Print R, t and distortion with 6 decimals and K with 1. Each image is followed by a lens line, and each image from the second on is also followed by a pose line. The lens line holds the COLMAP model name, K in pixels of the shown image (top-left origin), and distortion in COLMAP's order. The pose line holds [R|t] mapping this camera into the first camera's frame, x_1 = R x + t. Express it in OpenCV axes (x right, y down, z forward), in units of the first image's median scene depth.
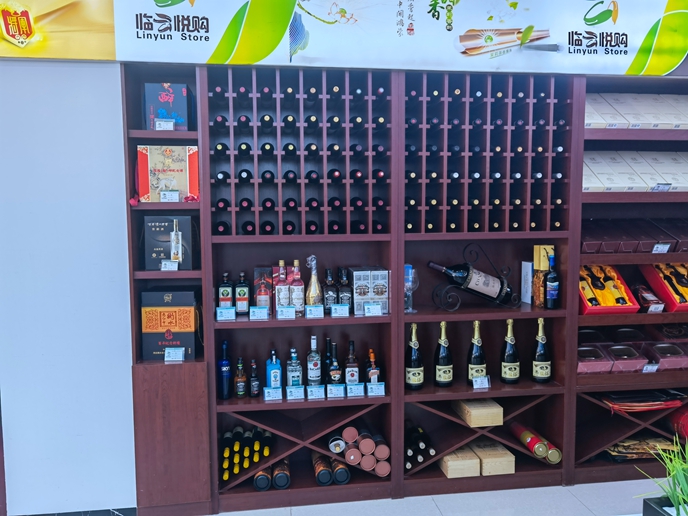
lens RADIAL K [[553.8, 0, 338.9], [0, 553.8, 257.1], [0, 0, 1]] dist [0.011181, 0.006159]
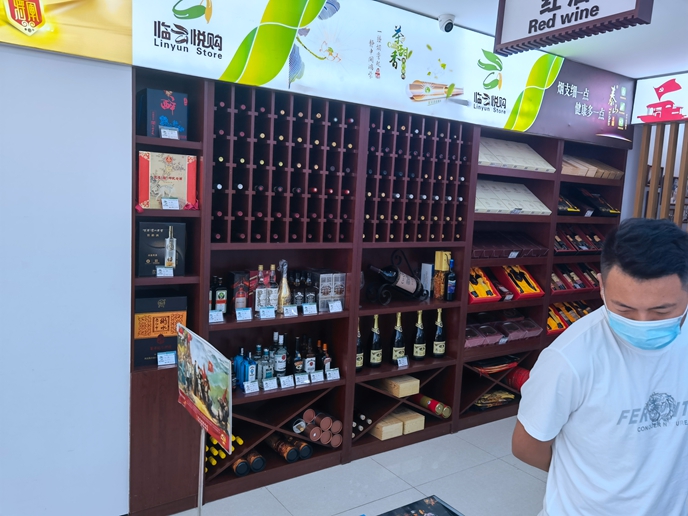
lens RADIAL K [[553.8, 0, 338.9], [0, 553.8, 257.1], [0, 0, 1]] dist [0.011181, 0.006159]
pose [[0.892555, 0.002452, 0.450933, -0.446697], [-0.016513, 0.999492, 0.027249, -0.041054], [-0.450637, -0.031767, 0.892142, -0.042342]]
